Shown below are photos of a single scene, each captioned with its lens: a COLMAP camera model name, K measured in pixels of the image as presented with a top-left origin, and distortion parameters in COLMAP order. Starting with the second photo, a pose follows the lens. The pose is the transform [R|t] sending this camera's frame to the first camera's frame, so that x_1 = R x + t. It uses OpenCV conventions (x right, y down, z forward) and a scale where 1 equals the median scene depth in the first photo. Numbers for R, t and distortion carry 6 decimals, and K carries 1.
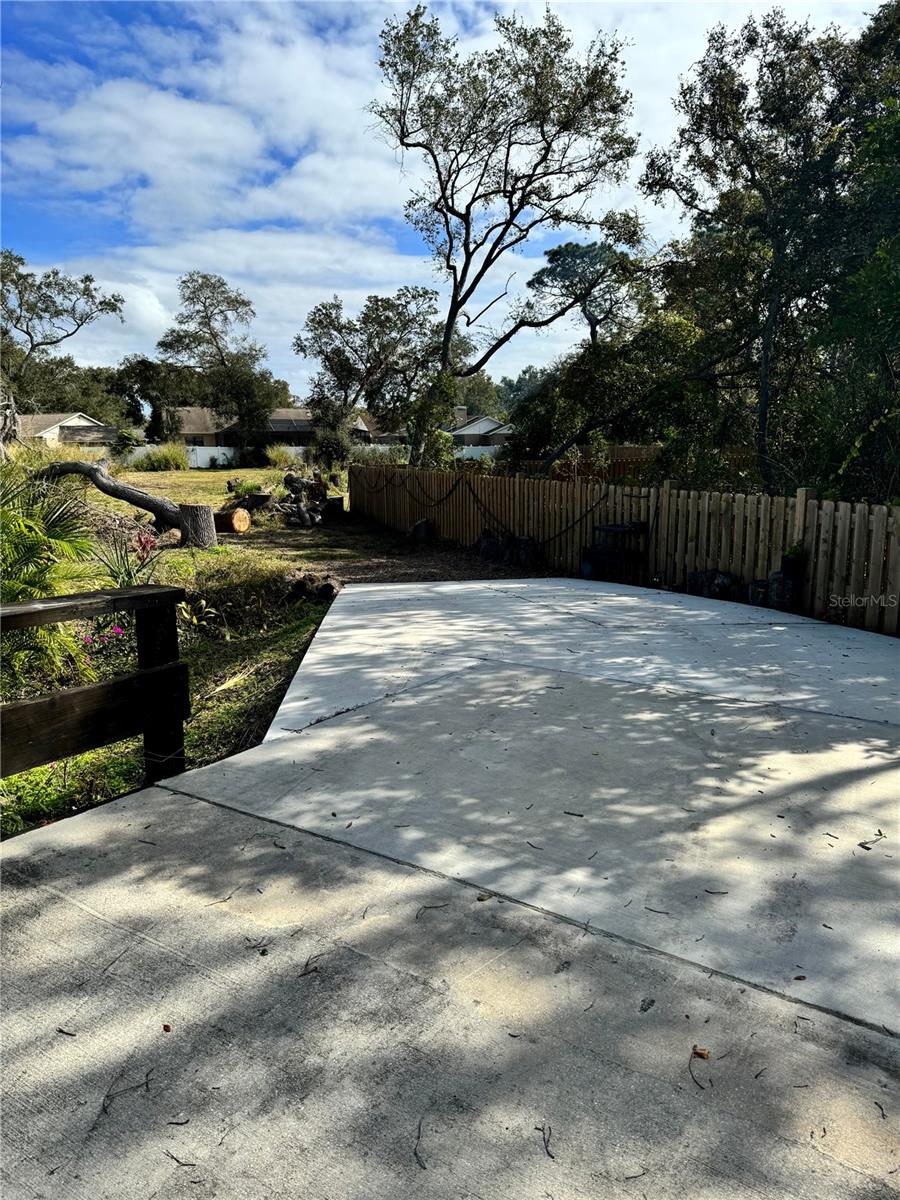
lens RADIAL K [[849.1, 0, 447.0], [0, 849.1, 614.8], [0, 0, 1]] dist [-0.044309, 0.000195]
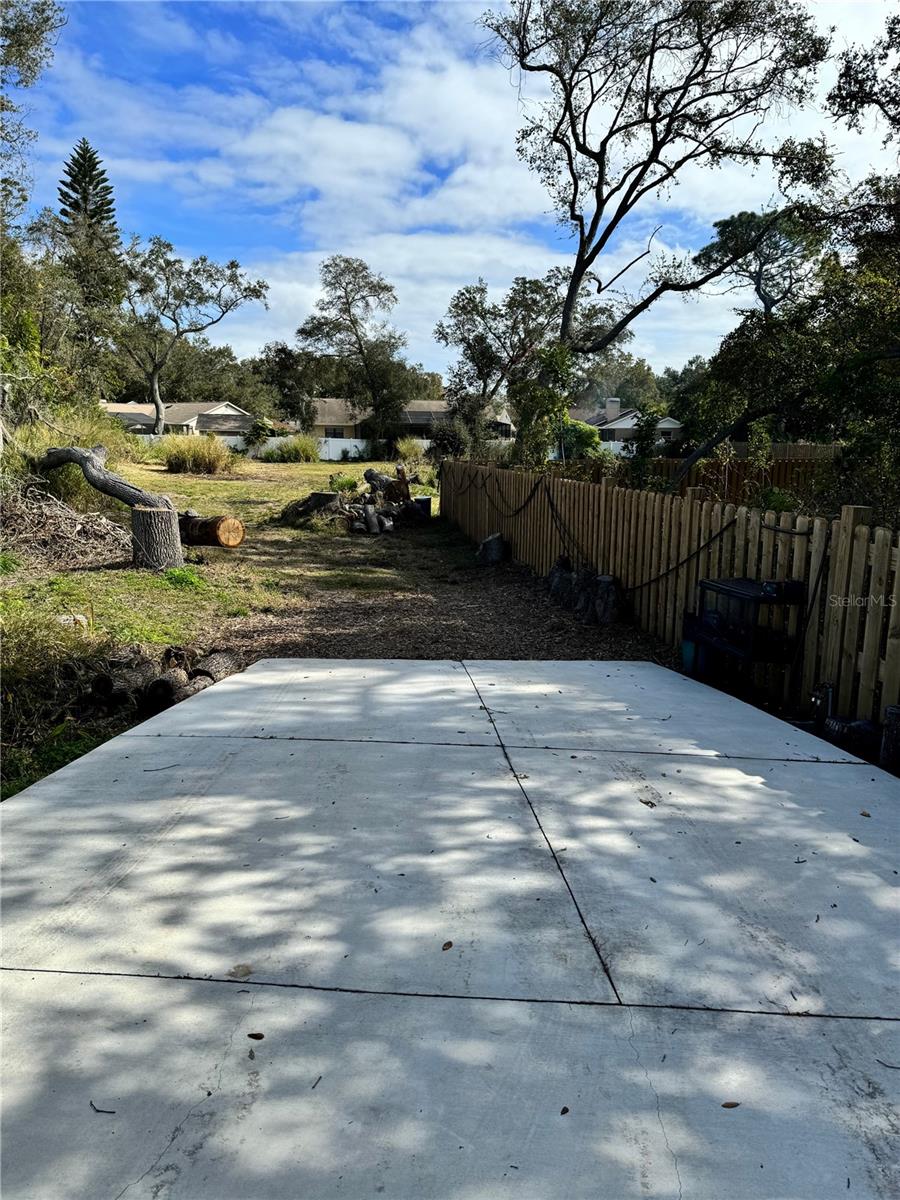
lens RADIAL K [[856.7, 0, 450.0], [0, 856.7, 600.0], [0, 0, 1]] dist [0.003252, -0.024745]
pose [[0.983346, 0.047210, -0.175502, 0.043155], [-0.049707, 0.998715, -0.009855, -0.030002], [0.174811, 0.018414, 0.984430, 0.164941]]
